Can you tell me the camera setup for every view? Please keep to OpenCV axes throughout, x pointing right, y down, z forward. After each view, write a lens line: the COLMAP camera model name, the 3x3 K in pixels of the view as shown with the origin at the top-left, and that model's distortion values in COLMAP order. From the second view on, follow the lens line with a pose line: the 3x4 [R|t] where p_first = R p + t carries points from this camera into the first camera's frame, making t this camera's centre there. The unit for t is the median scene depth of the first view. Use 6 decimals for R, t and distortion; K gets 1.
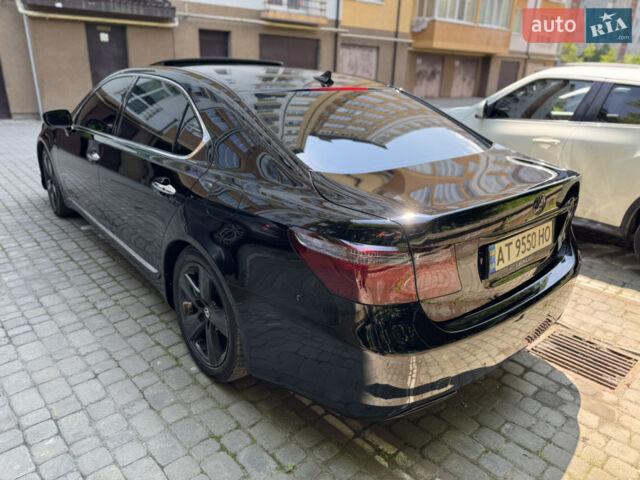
lens RADIAL K [[455.8, 0, 320.0], [0, 455.8, 240.0], [0, 0, 1]] dist [-0.008141, -0.005065]
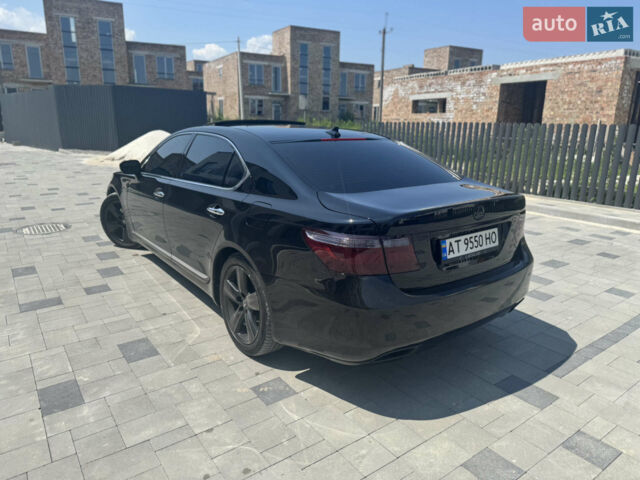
lens RADIAL K [[455.8, 0, 320.0], [0, 455.8, 240.0], [0, 0, 1]] dist [-0.008141, -0.005065]
pose [[0.998095, -0.011465, -0.060622, 0.063736], [0.004564, 0.993611, -0.112769, 0.145314], [0.061527, 0.112277, 0.991770, -0.383810]]
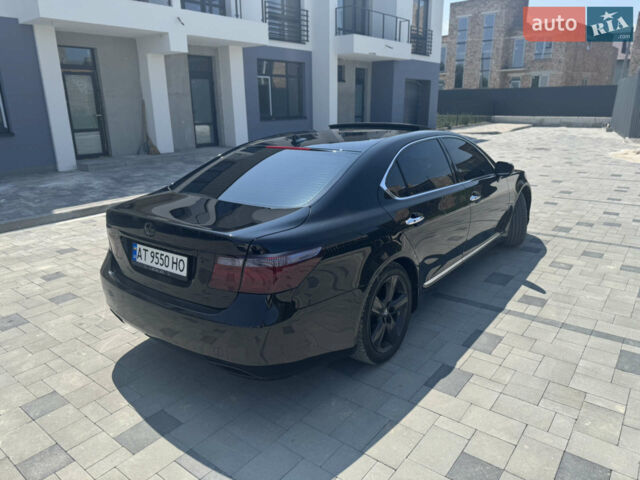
lens RADIAL K [[455.8, 0, 320.0], [0, 455.8, 240.0], [0, 0, 1]] dist [-0.008141, -0.005065]
pose [[0.218773, 0.225383, -0.949390, 1.765096], [-0.330287, 0.932631, 0.145295, -0.389531], [0.918177, 0.281785, 0.278476, 0.975746]]
